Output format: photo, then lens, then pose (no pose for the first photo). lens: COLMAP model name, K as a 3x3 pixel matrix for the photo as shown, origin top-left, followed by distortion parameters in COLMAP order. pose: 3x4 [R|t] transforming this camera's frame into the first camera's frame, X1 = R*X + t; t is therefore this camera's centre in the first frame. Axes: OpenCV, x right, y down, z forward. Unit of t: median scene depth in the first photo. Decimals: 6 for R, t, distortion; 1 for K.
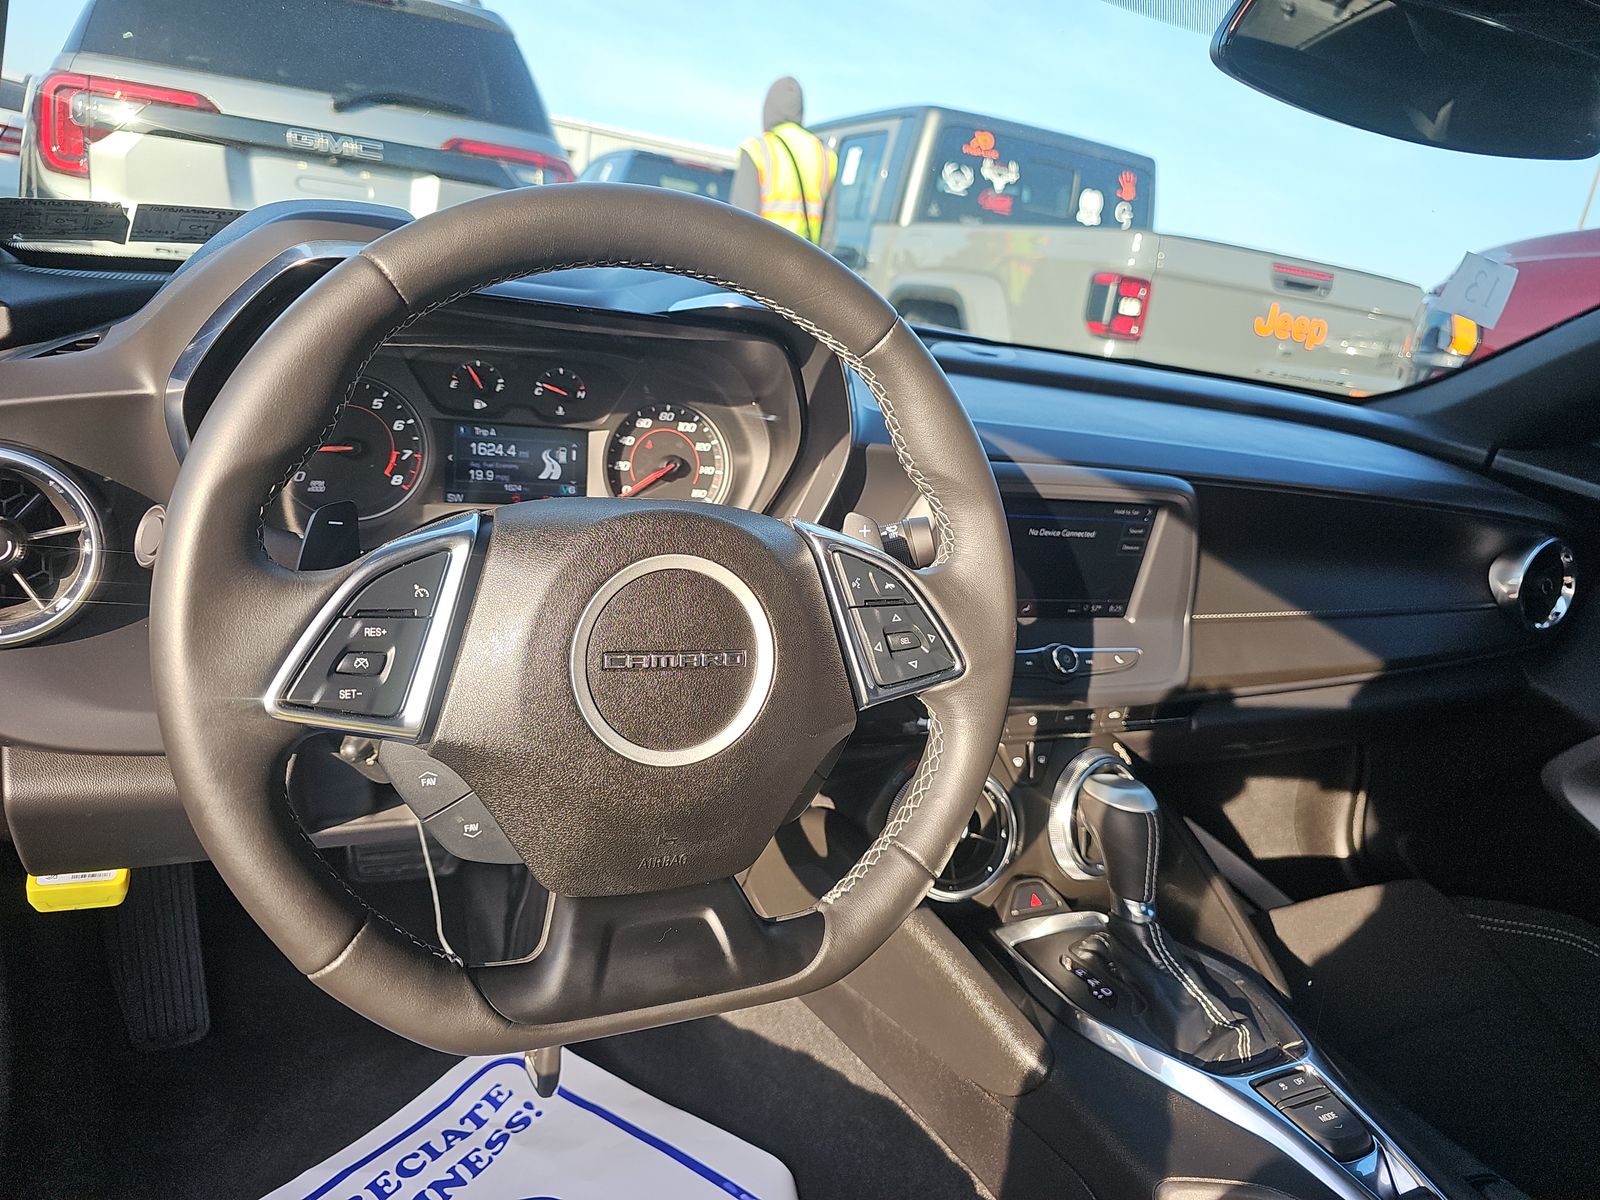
lens RADIAL K [[1070.9, 0, 799.3], [0, 1070.9, 587.9], [0, 0, 1]] dist [0.063197, -0.071891]
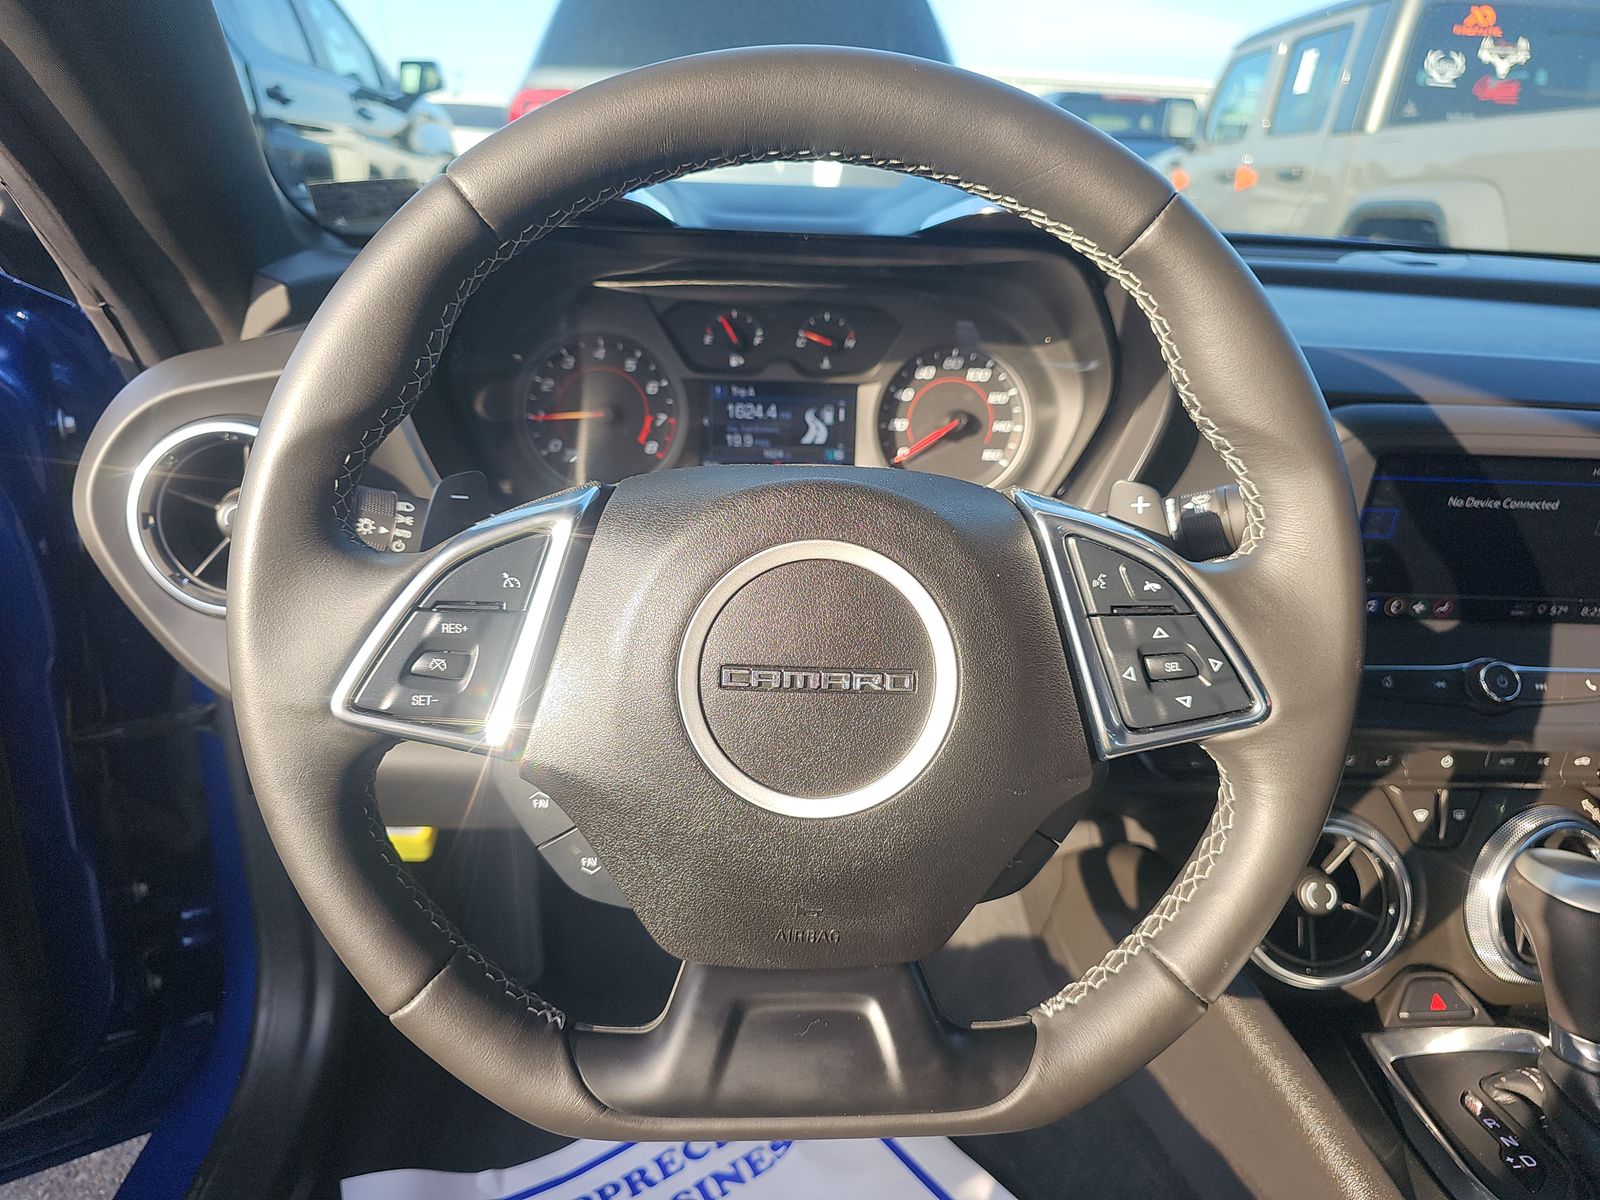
lens RADIAL K [[1075.5, 0, 800.0], [0, 1075.5, 600.0], [0, 0, 1]] dist [0.028320, -0.033309]
pose [[0.925077, 0.034298, -0.378228, 0.093879], [-0.017439, 0.998699, 0.047911, -0.014602], [0.379379, -0.037725, 0.924472, 0.176019]]
